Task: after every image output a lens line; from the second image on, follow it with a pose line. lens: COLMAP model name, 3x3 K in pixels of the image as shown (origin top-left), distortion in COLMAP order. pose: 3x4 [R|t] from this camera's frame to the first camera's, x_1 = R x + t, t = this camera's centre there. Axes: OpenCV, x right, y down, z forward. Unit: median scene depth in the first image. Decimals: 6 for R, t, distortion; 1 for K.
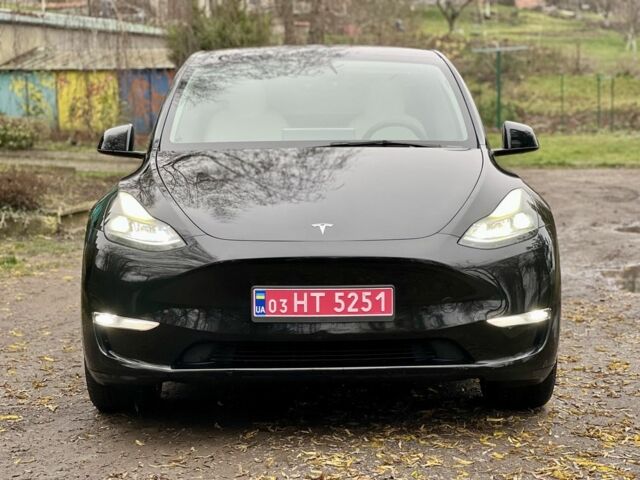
lens RADIAL K [[1344.9, 0, 331.5], [0, 1344.9, 256.1], [0, 0, 1]] dist [0.154410, 0.000000]
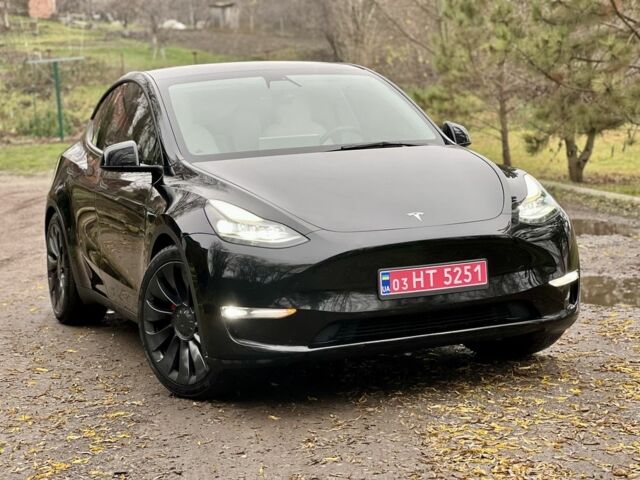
lens RADIAL K [[1344.9, 0, 321.9], [0, 1344.9, 224.9], [0, 0, 1]] dist [0.154410, 0.000000]
pose [[0.938513, -0.072381, 0.337571, -0.490702], [0.082153, 0.996511, -0.014732, -0.002693], [-0.335327, 0.041559, 0.941185, -0.081711]]
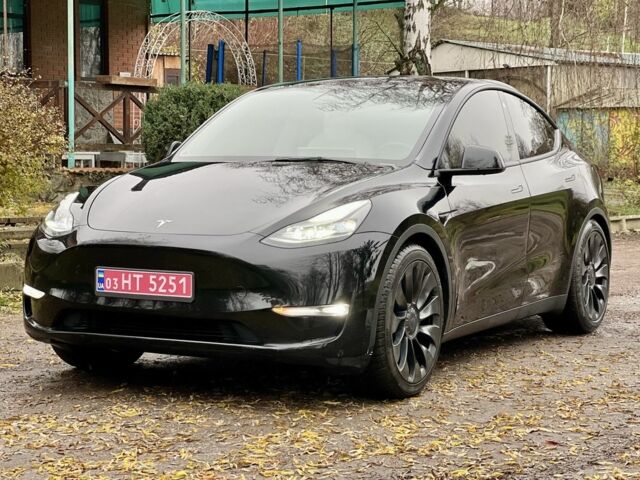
lens RADIAL K [[1344.9, 0, 320.7], [0, 1344.9, 244.8], [0, 0, 1]] dist [0.154410, 0.000000]
pose [[0.877841, 0.049169, -0.476422, 0.710639], [-0.067160, 0.997525, -0.020798, 0.014368], [0.474220, 0.050253, 0.878971, -0.001167]]
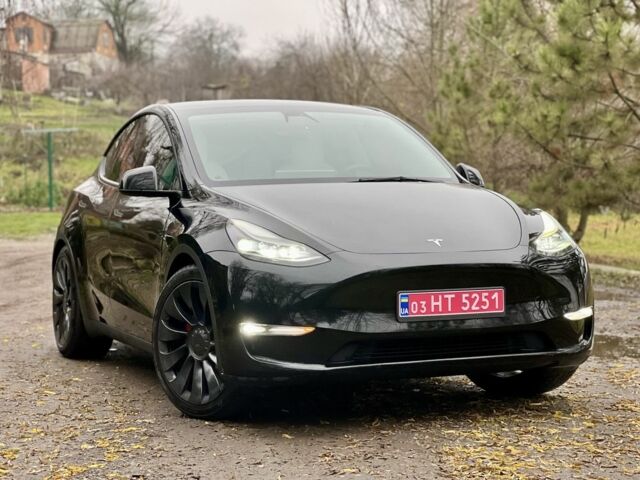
lens RADIAL K [[1344.9, 0, 315.6], [0, 1344.9, 224.2], [0, 0, 1]] dist [0.154410, 0.000000]
pose [[0.937612, -0.013899, 0.347406, -0.527758], [0.043602, 0.996013, -0.077828, 0.052087], [-0.344939, 0.088120, 0.934479, -0.076879]]
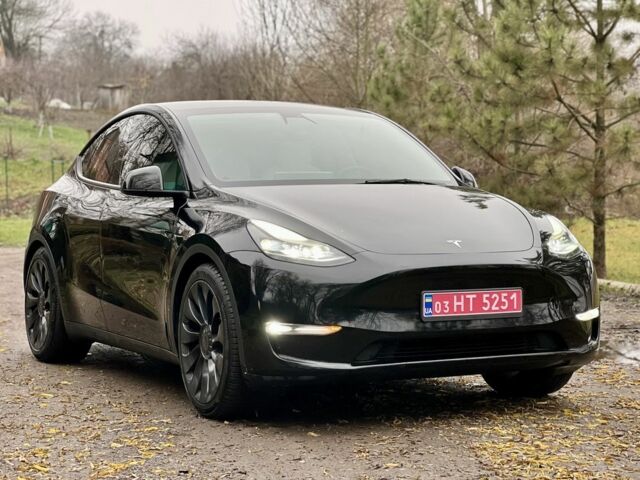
lens RADIAL K [[1391.4, 0, 325.2], [0, 1391.4, 238.4], [0, 0, 1]] dist [0.151481, 0.000000]
pose [[0.906943, -0.010930, 0.421111, -0.649357], [0.044166, 0.996621, -0.069254, 0.057040], [-0.418931, 0.081408, 0.904361, -0.082702]]
